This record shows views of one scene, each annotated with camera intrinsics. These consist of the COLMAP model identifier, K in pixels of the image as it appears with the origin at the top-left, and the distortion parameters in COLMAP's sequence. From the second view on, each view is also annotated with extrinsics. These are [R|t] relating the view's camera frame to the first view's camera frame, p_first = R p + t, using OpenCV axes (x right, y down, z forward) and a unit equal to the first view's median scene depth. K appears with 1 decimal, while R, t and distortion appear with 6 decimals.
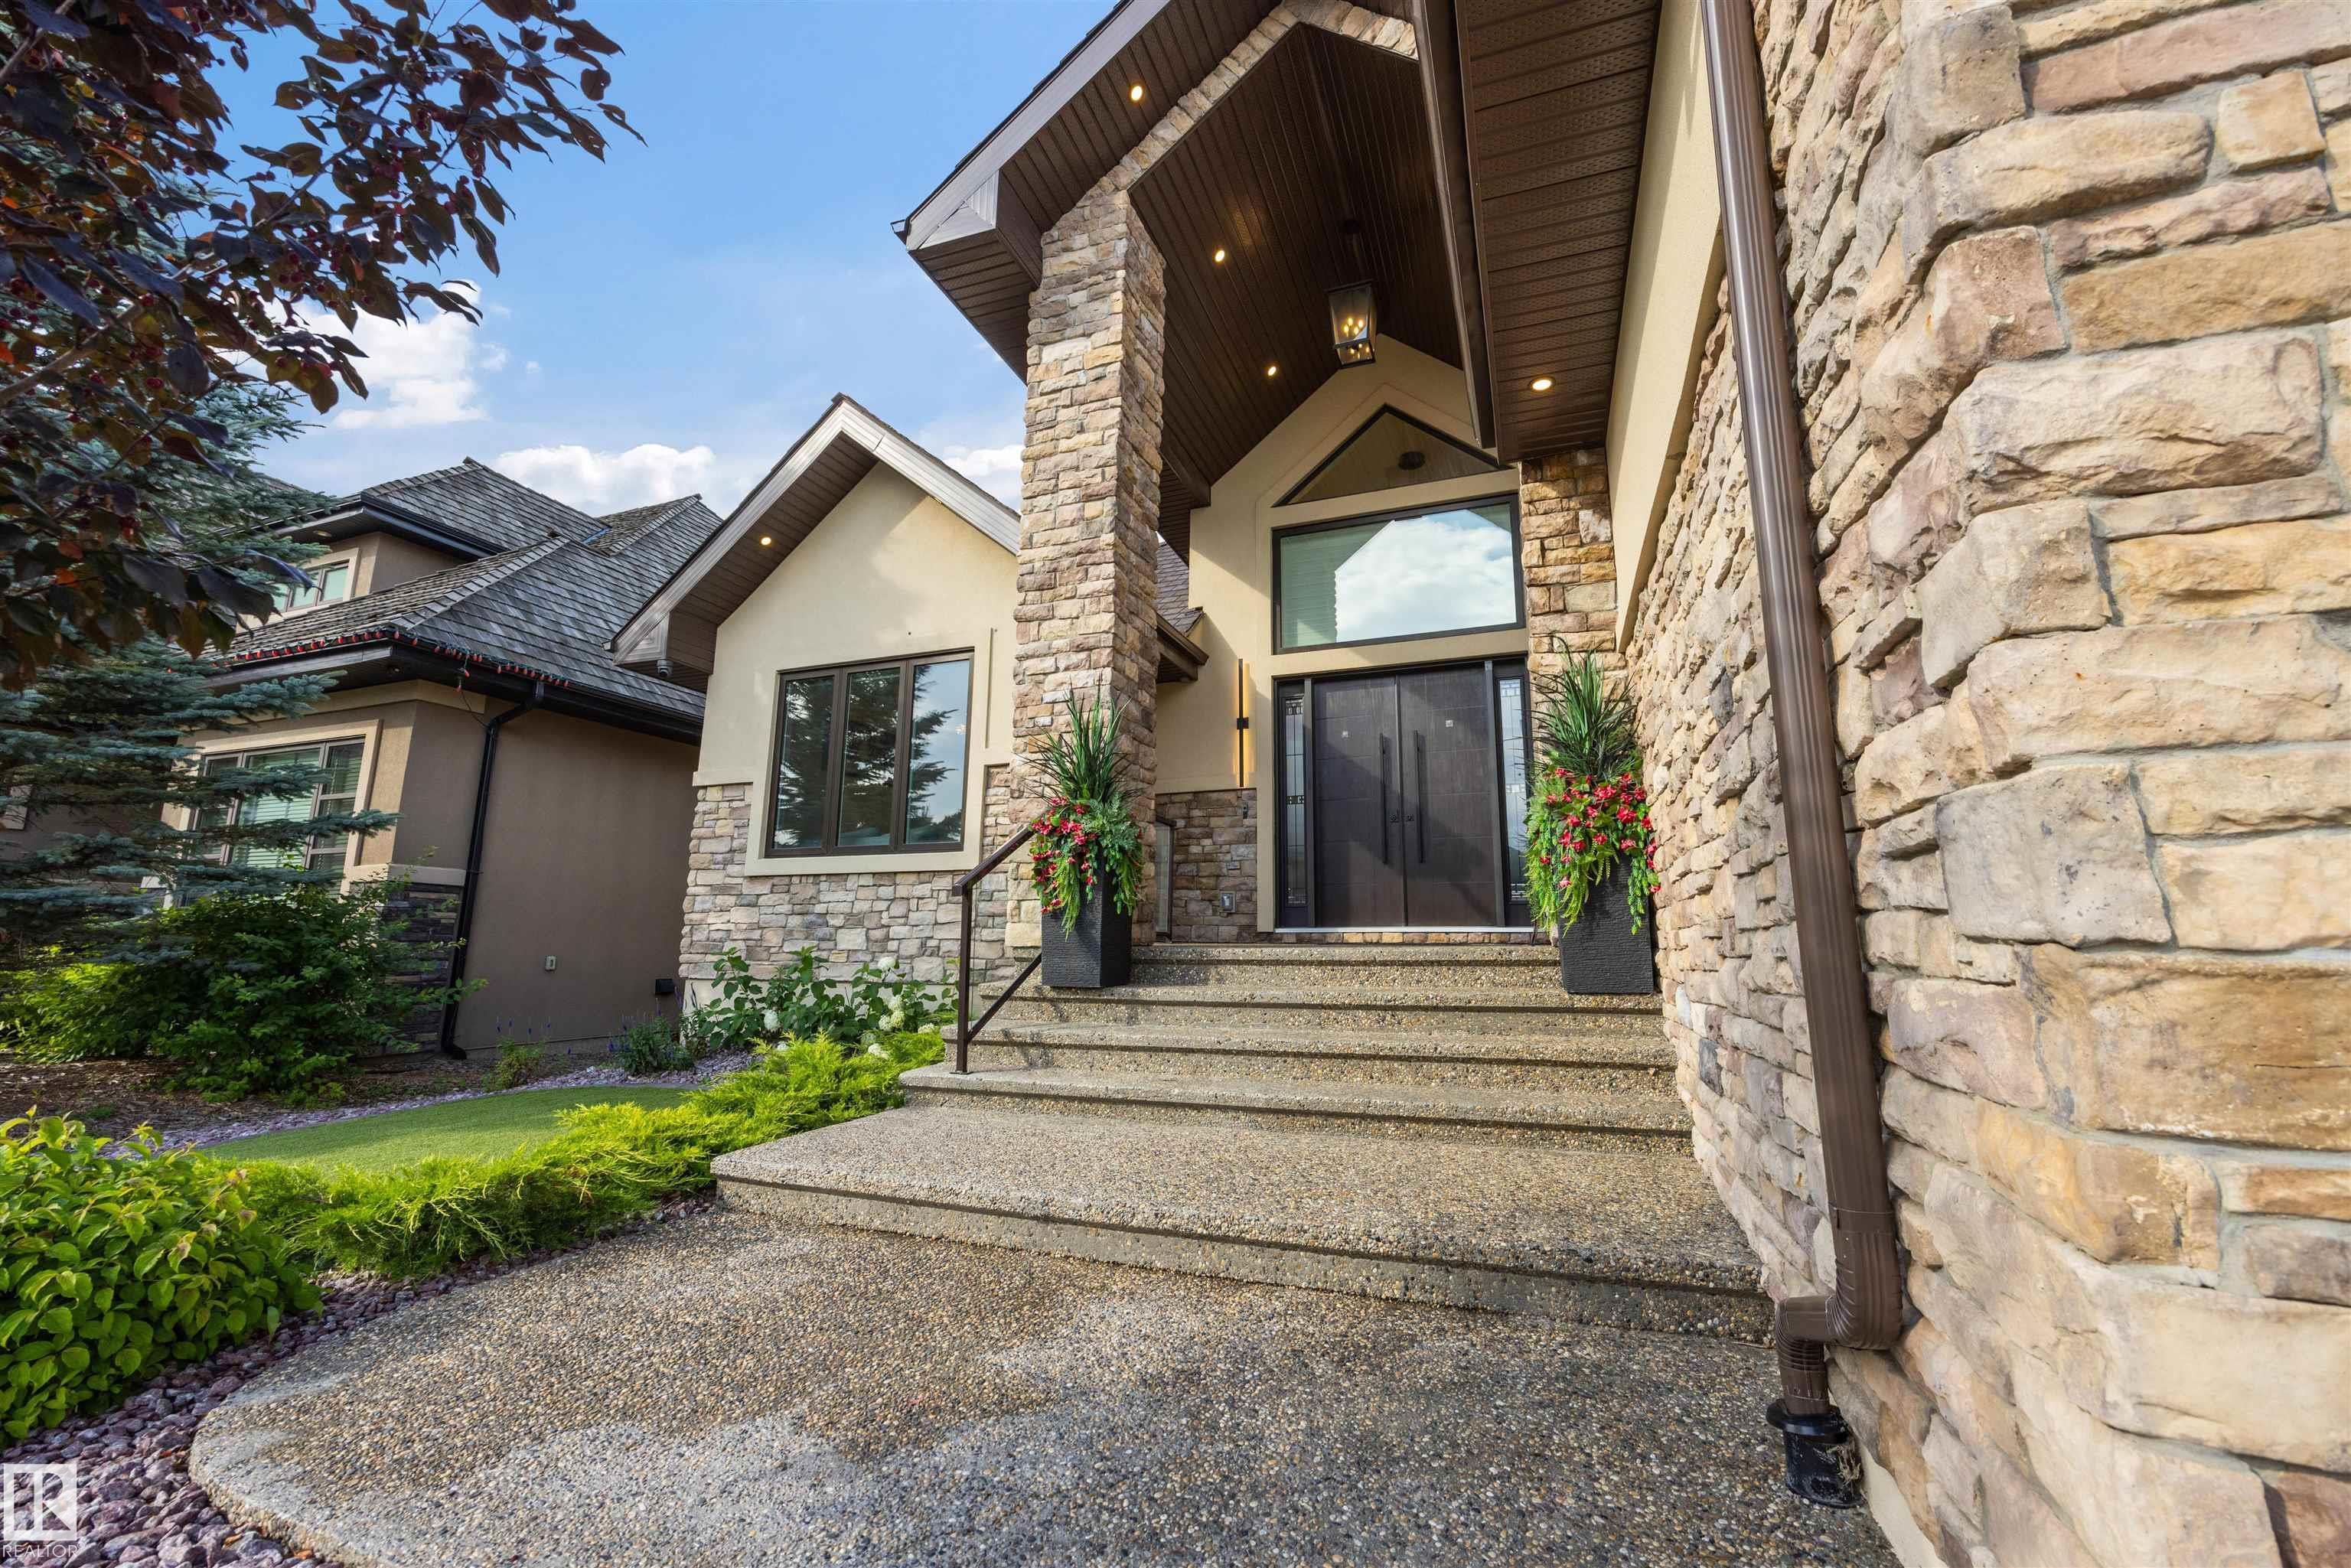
lens RADIAL K [[938.4, 0, 1186.7], [0, 938.4, 787.2], [0, 0, 1]] dist [0.000040, -0.000017]
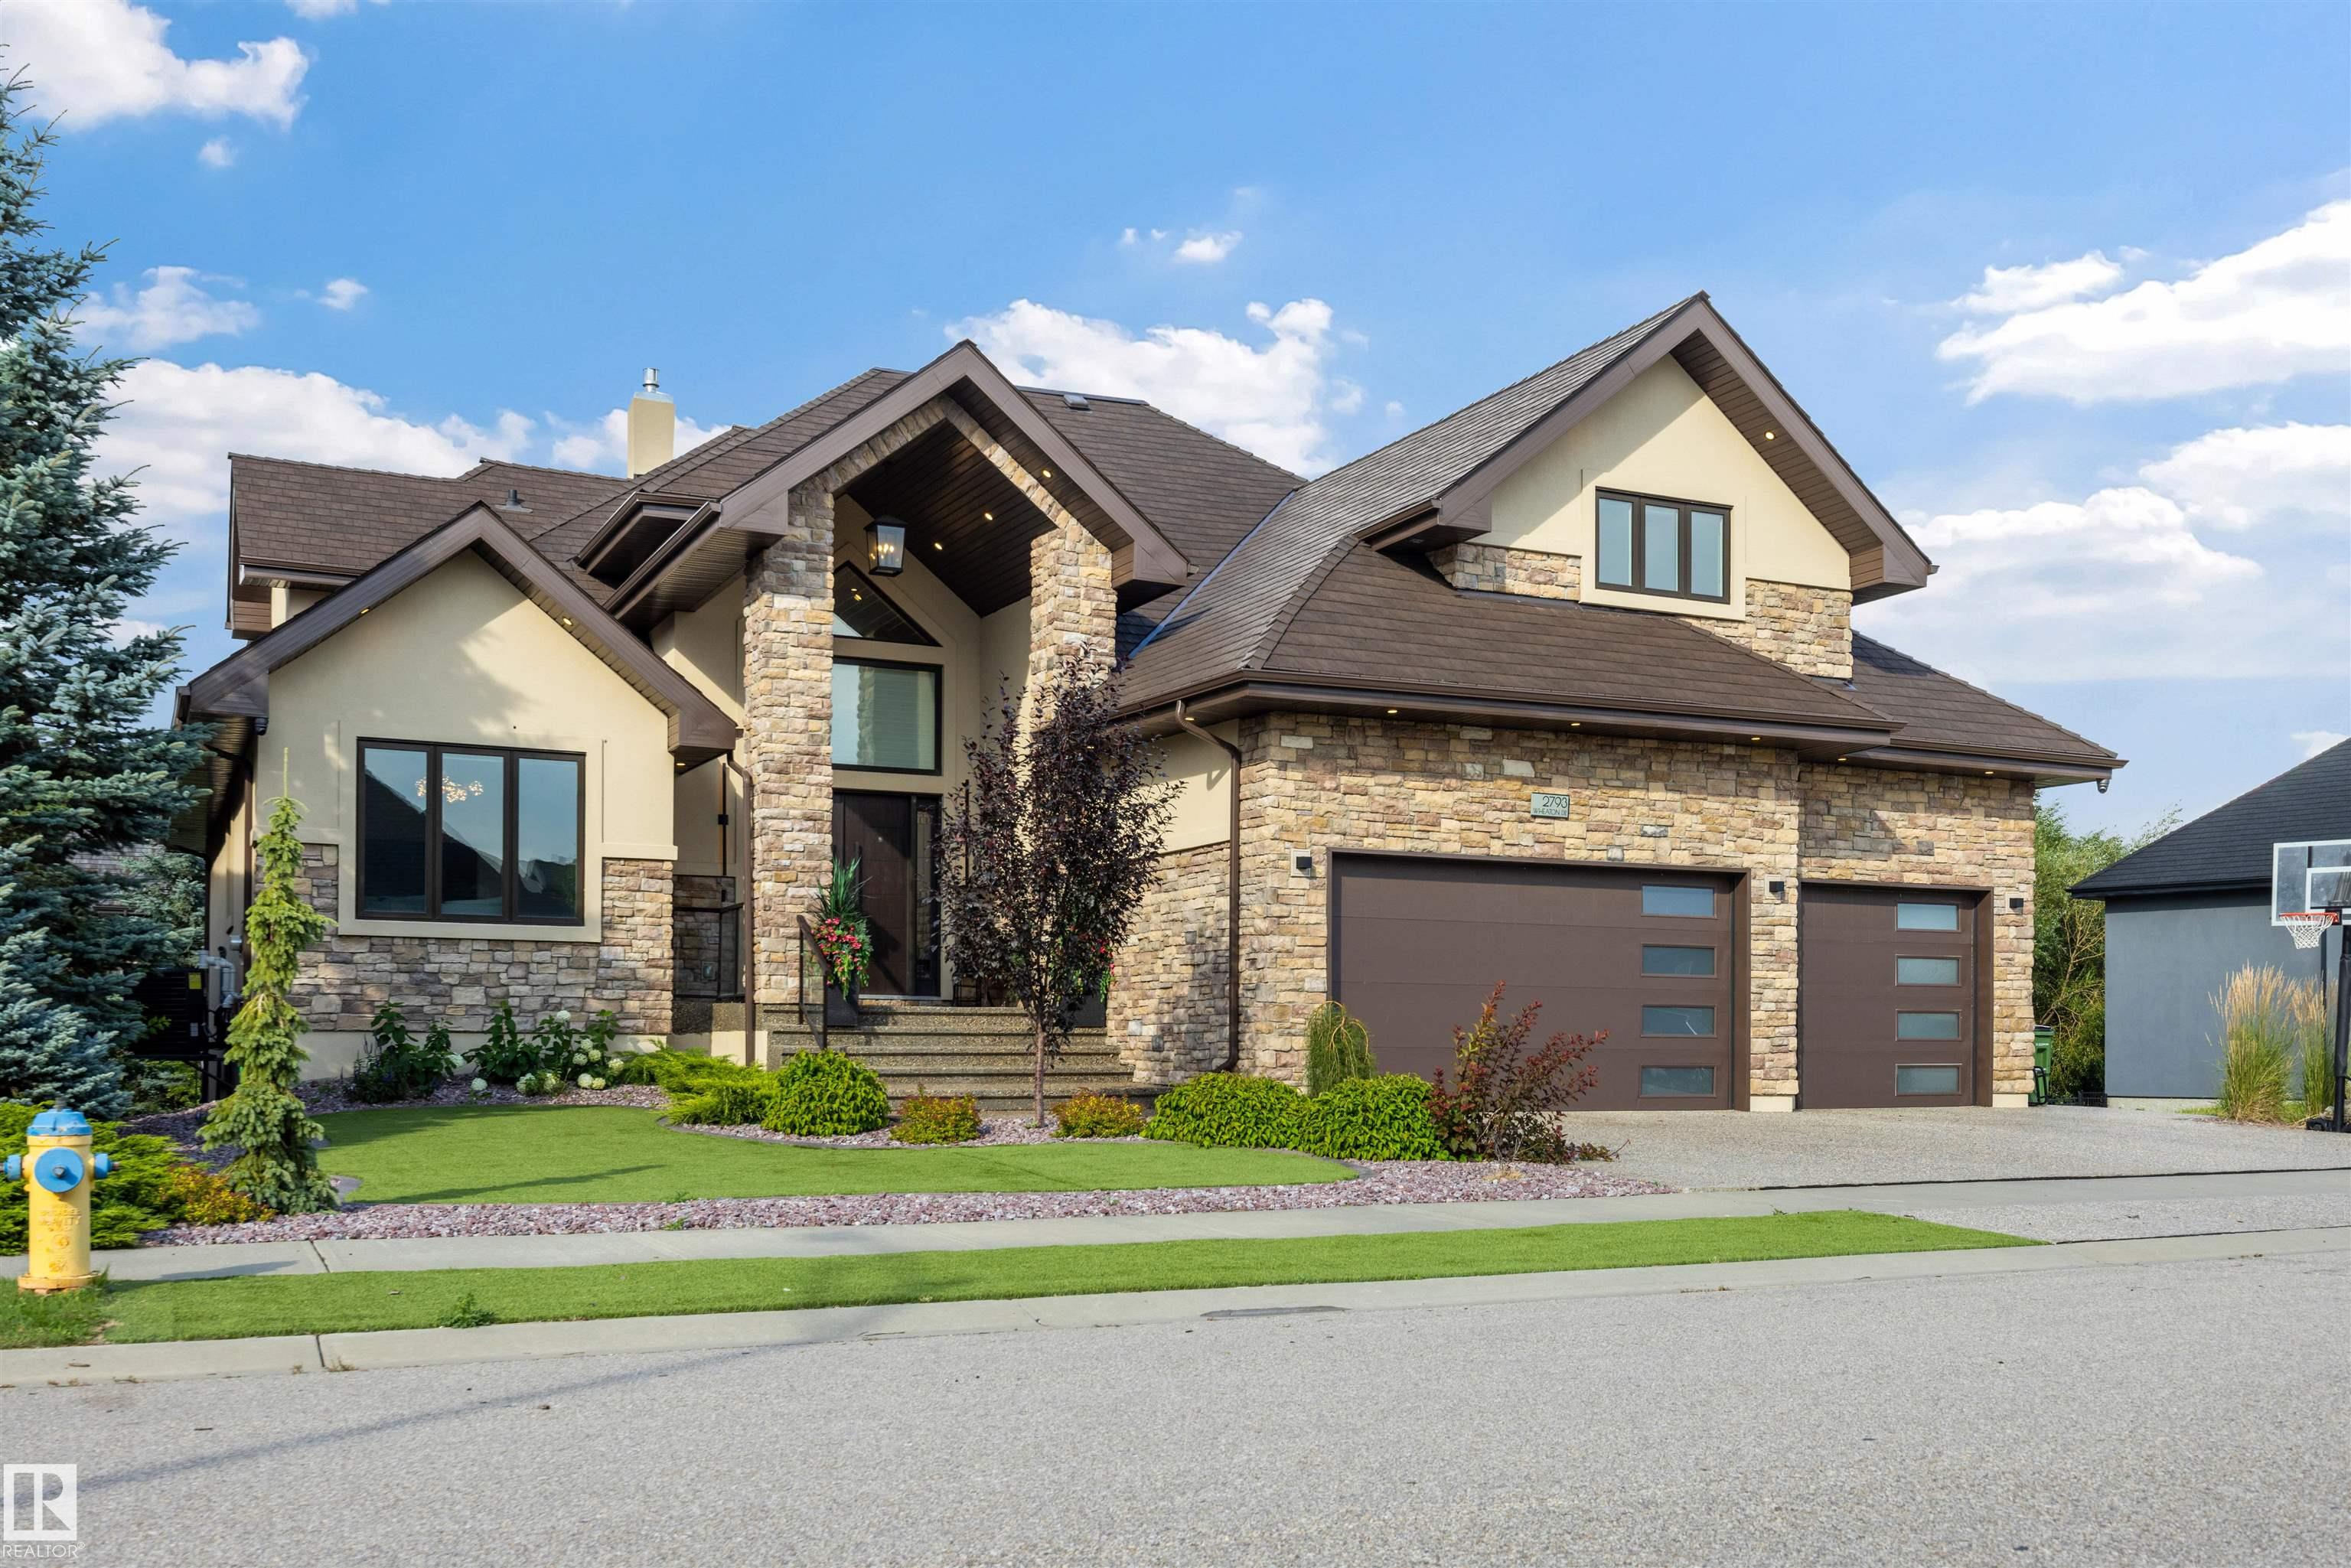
lens RADIAL K [[2249.2, 0, 1171.4], [0, 2249.2, 1068.1], [0, 0, 1]] dist [0.001337, -0.009623]
pose [[0.688214, -0.006324, 0.725480, -1.676970], [-0.127767, 0.983277, 0.129775, -0.208345], [-0.714169, -0.182005, 0.675897, -1.423394]]
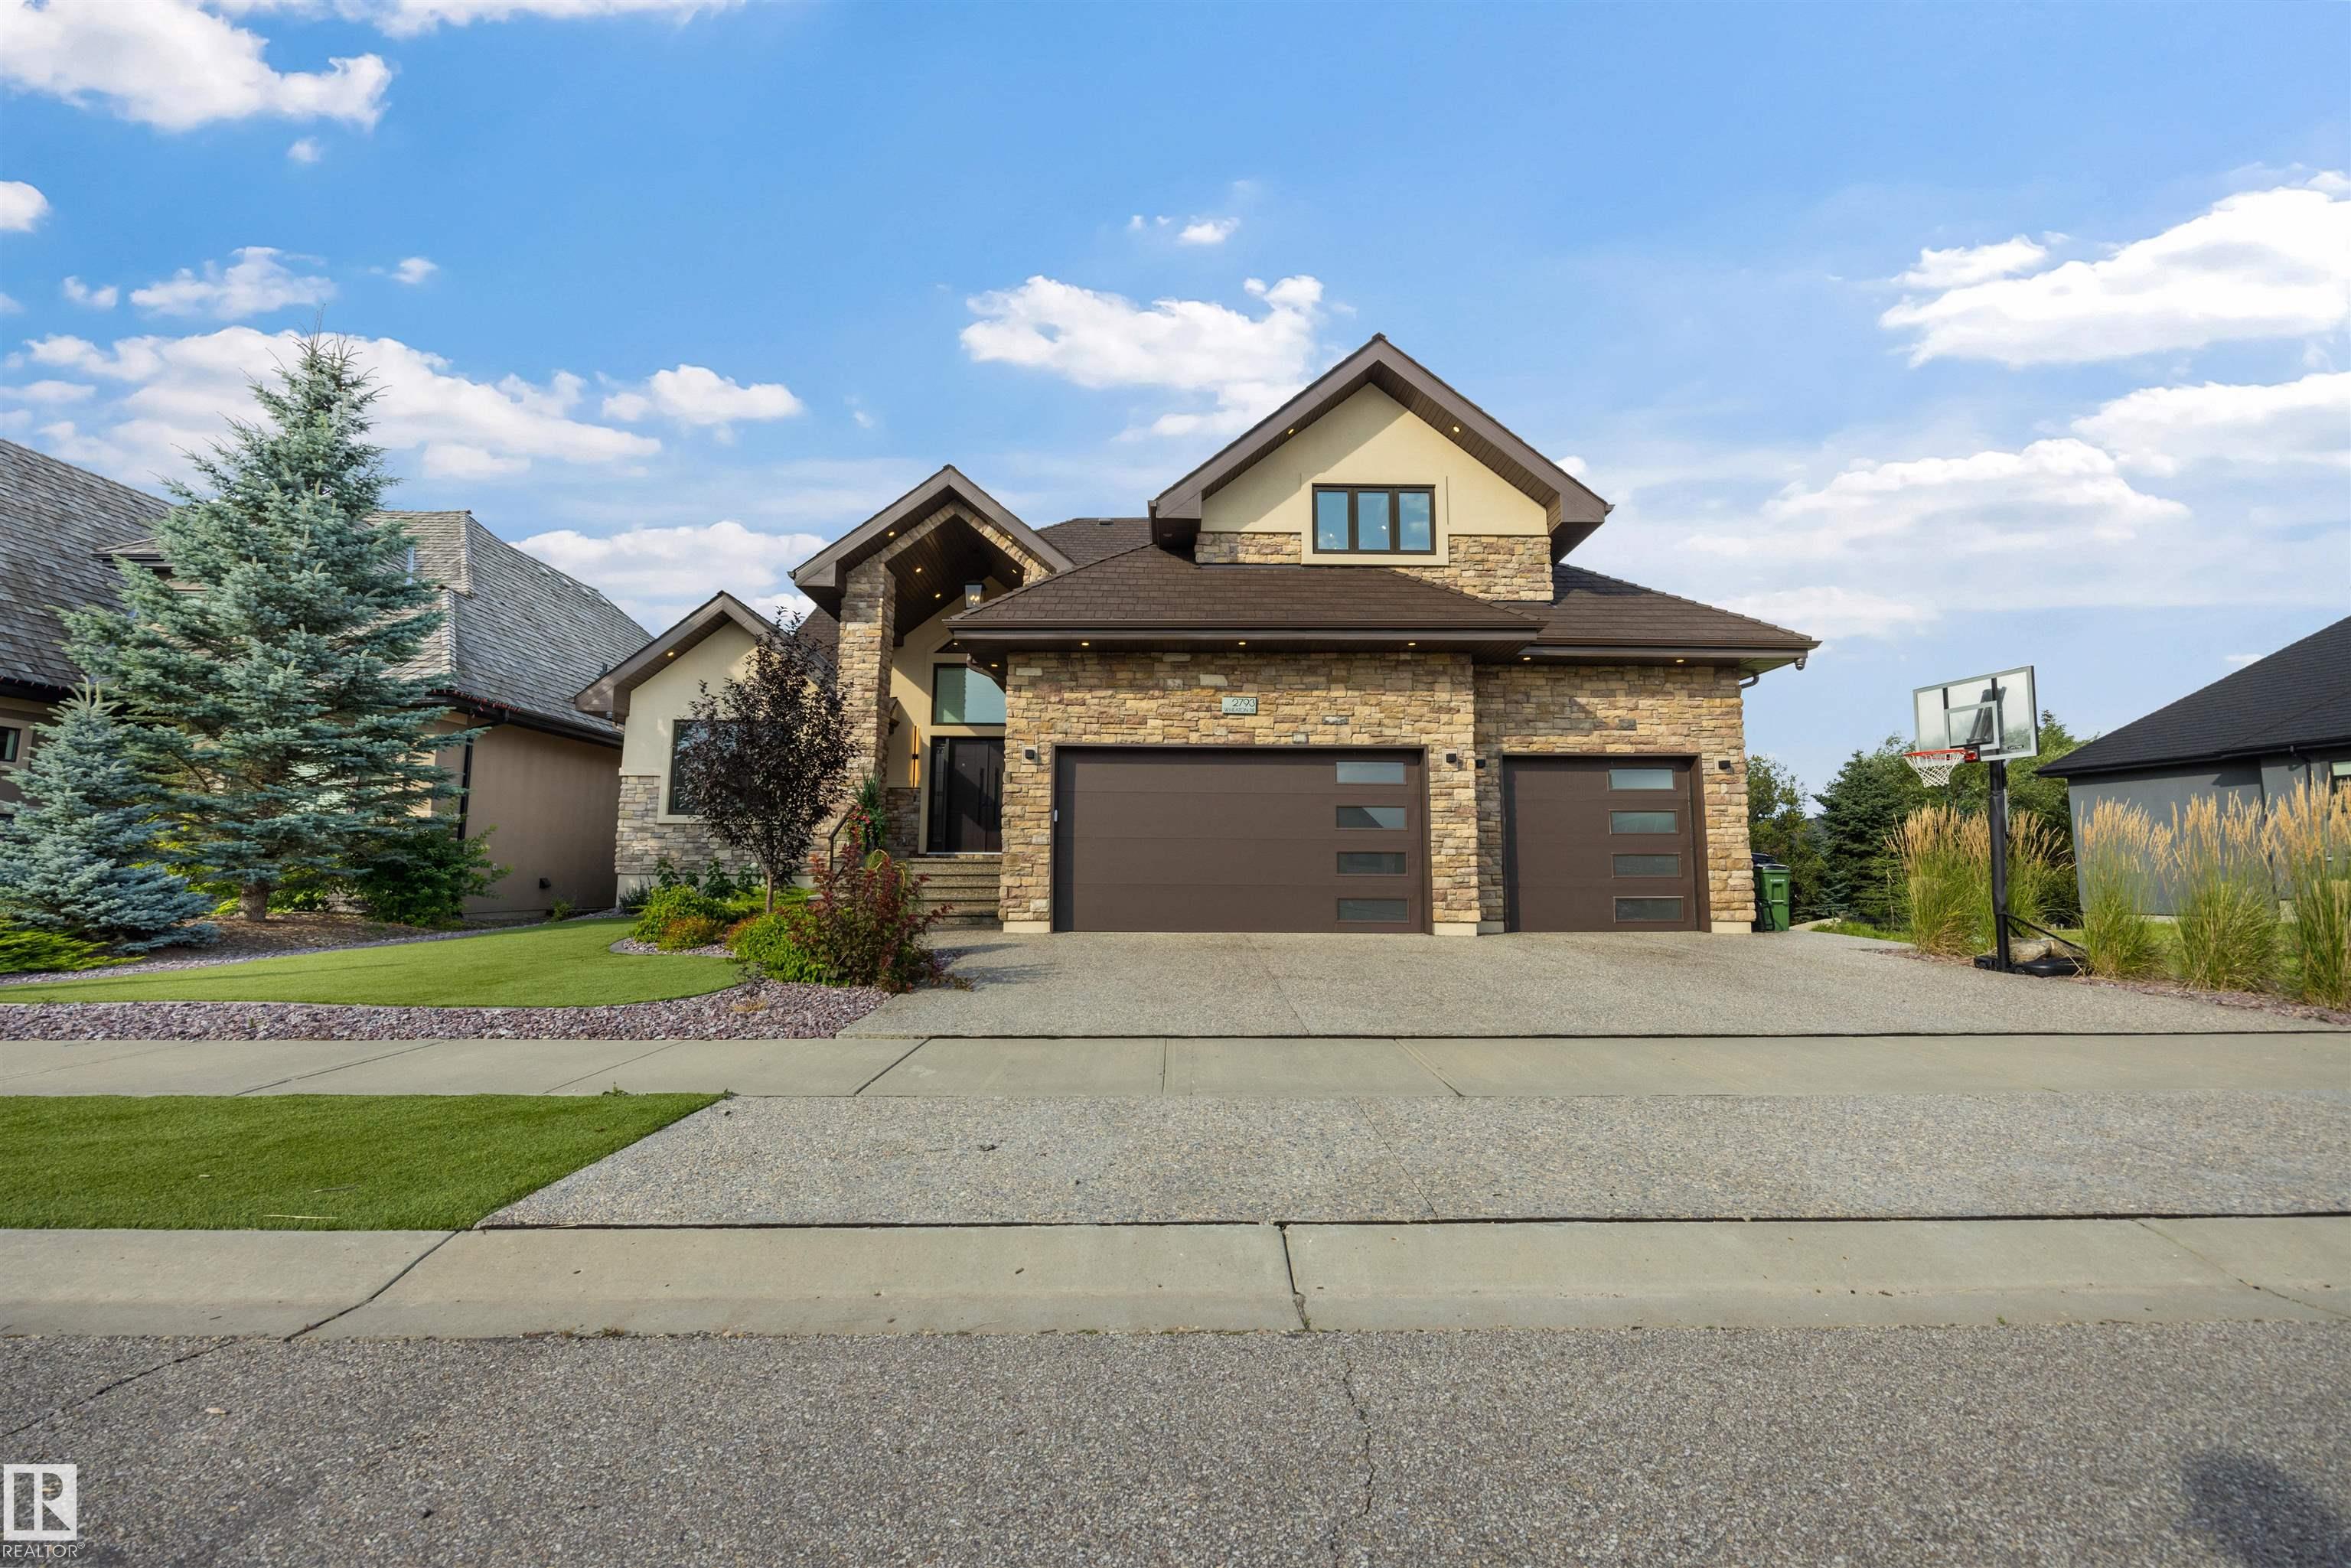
lens RADIAL K [[957.4, 0, 1177.7], [0, 957.4, 776.0], [0, 0, 1]] dist [0.000136, 0.000005]
pose [[0.931517, 0.037620, 0.361747, -0.179293], [-0.062972, 0.996297, 0.058545, -0.197157], [-0.358205, -0.077316, 0.930436, -1.302941]]
